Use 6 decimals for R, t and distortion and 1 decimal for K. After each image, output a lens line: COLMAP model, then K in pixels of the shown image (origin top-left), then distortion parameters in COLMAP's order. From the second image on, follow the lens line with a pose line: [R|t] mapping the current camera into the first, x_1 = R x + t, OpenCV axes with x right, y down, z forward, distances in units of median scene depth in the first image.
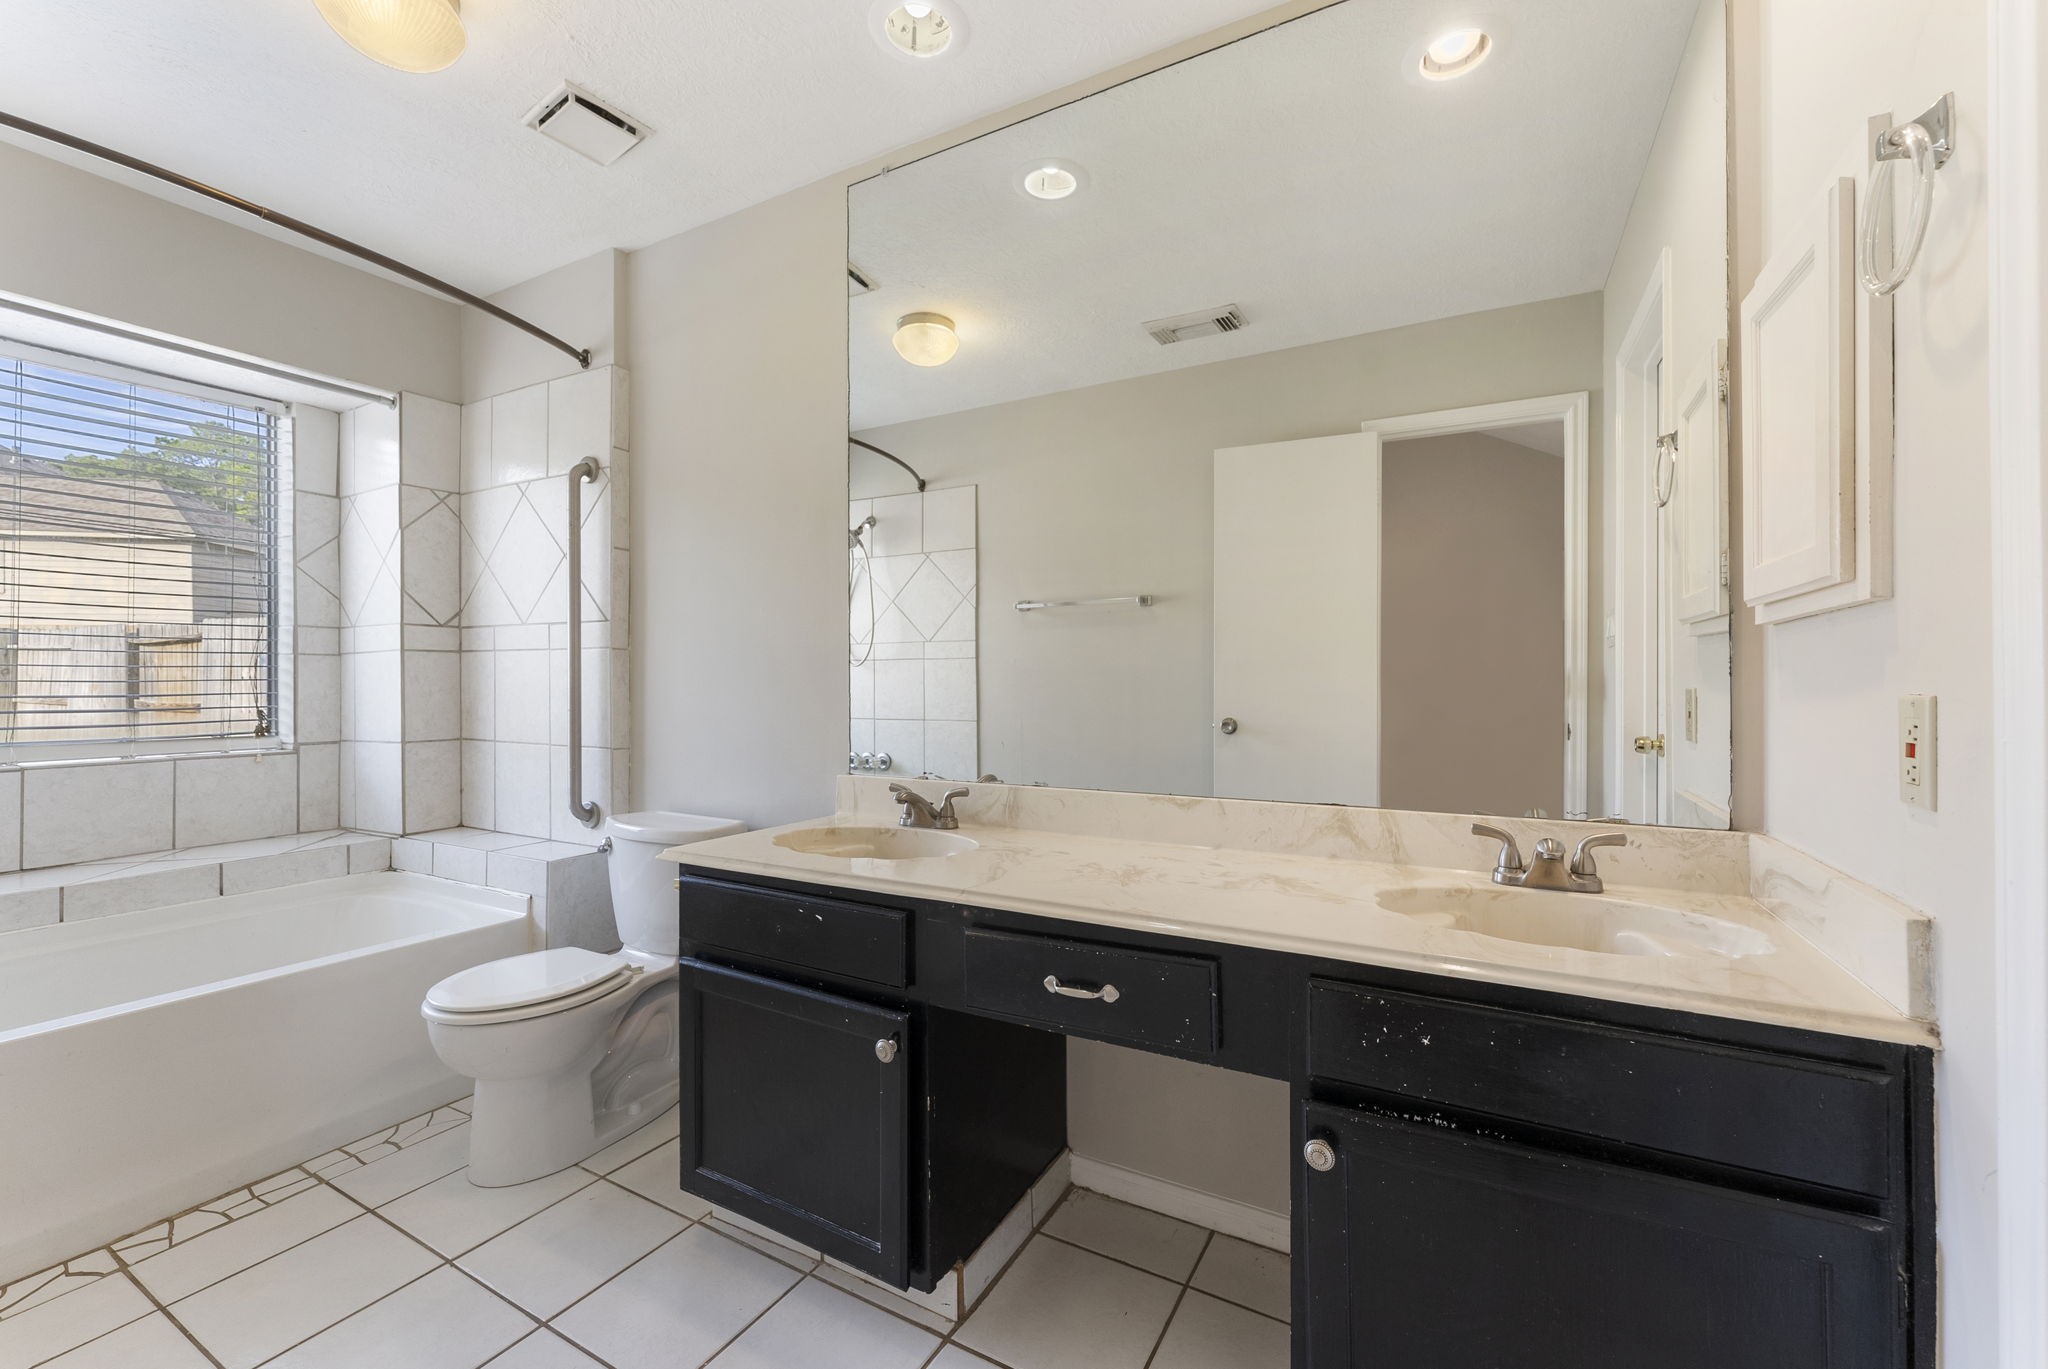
lens RADIAL K [[837.4, 0, 1014.7], [0, 837.4, 687.1], [0, 0, 1]] dist [-0.000145, -0.000379]
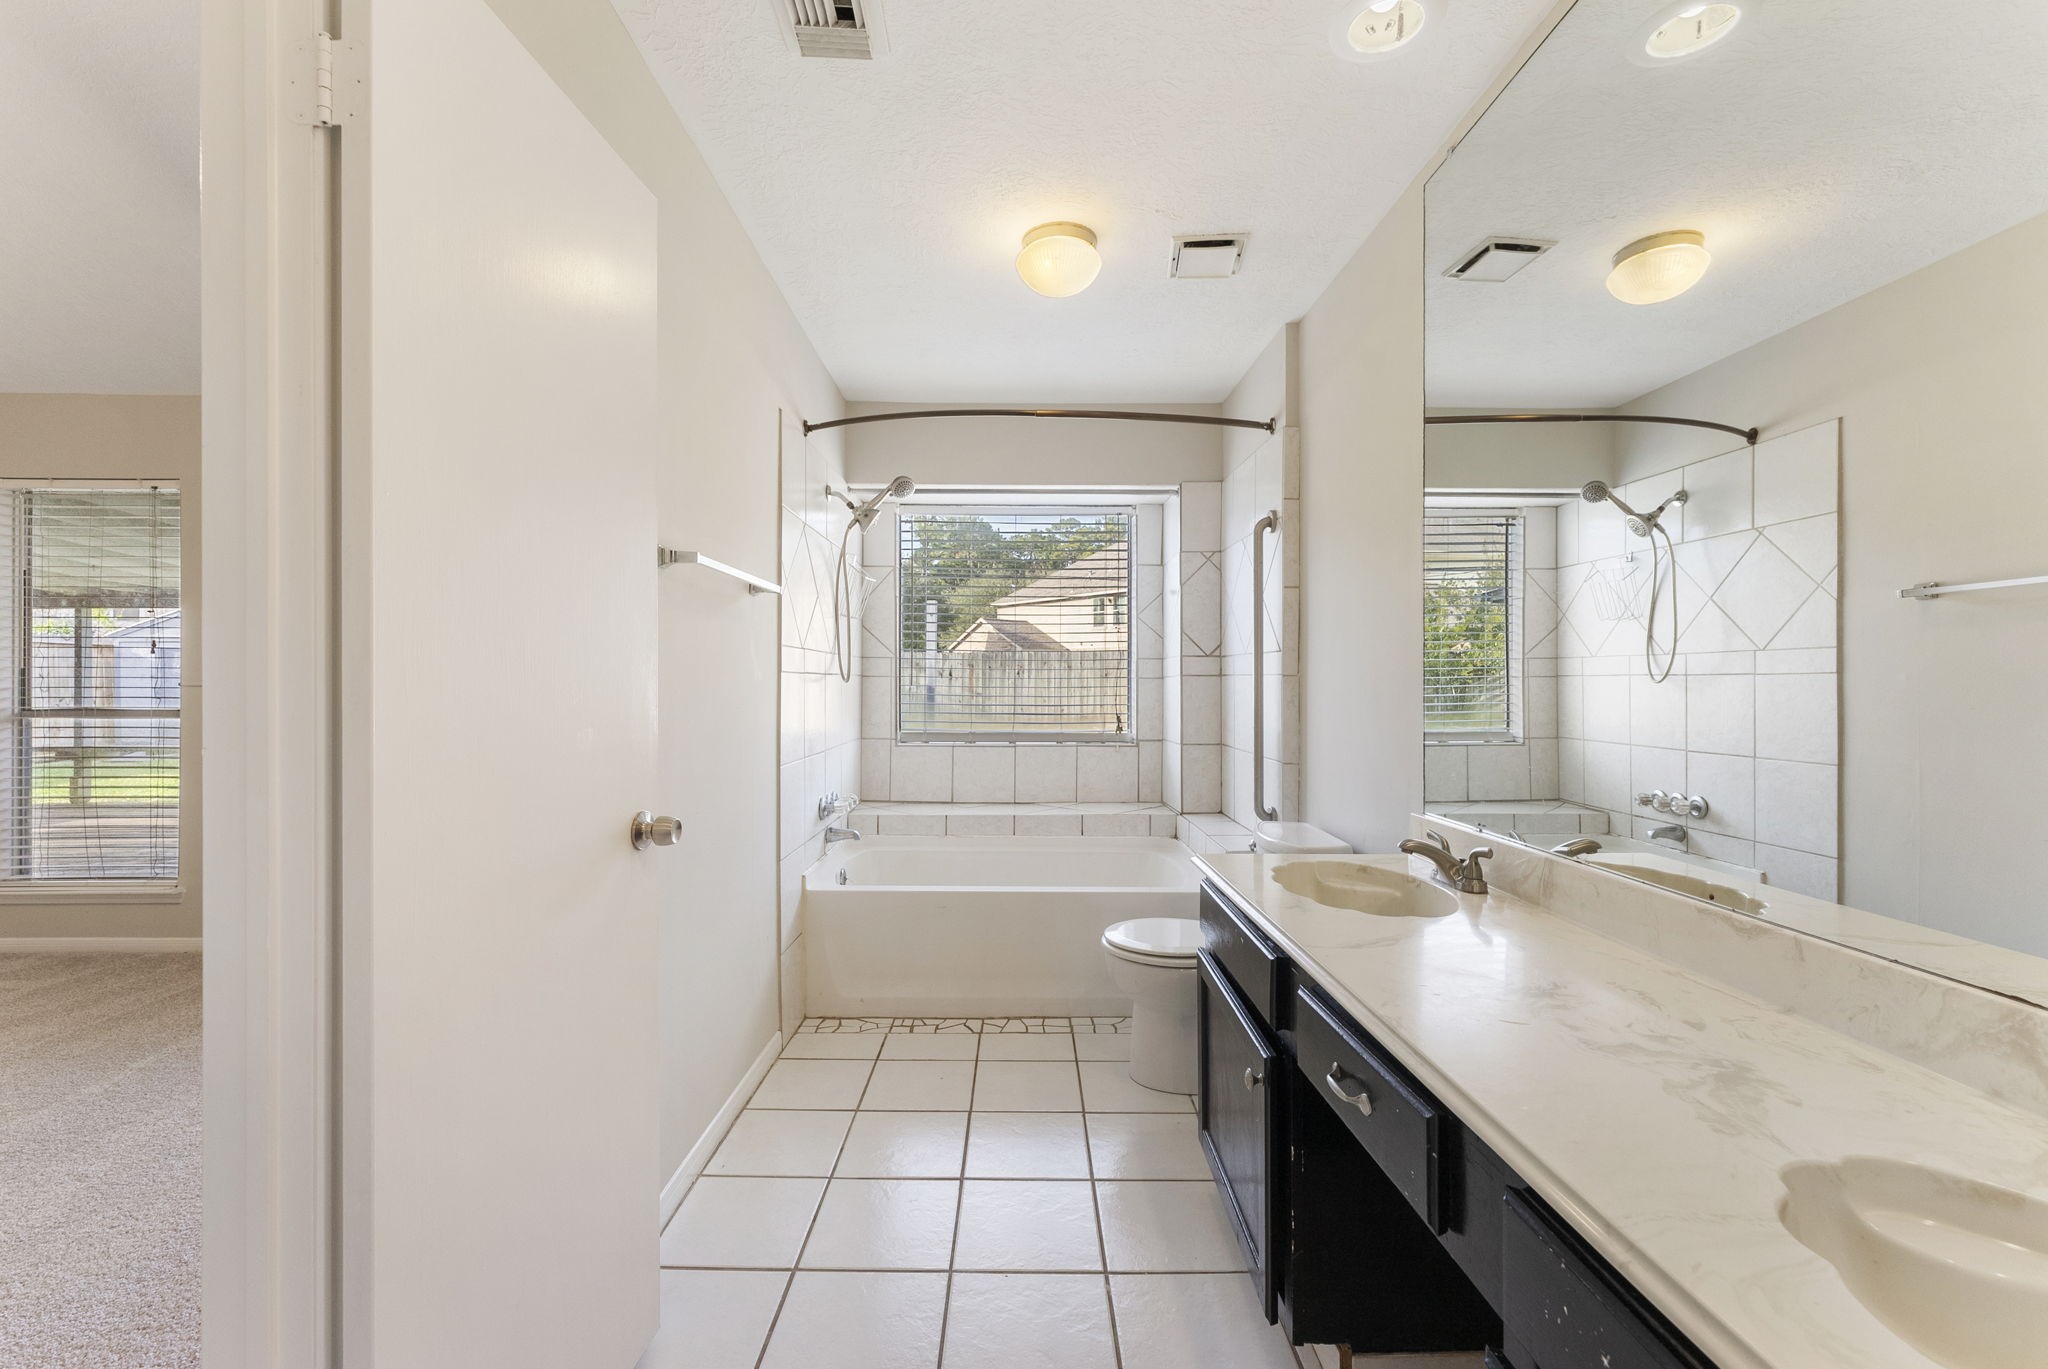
lens RADIAL K [[837.4, 0, 1014.7], [0, 837.4, 687.1], [0, 0, 1]] dist [-0.000145, -0.000379]
pose [[0.484823, 0.007306, -0.874582, 0.313218], [-0.005856, 0.999970, 0.005107, -0.031149], [0.874593, 0.002646, 0.484851, 0.116556]]
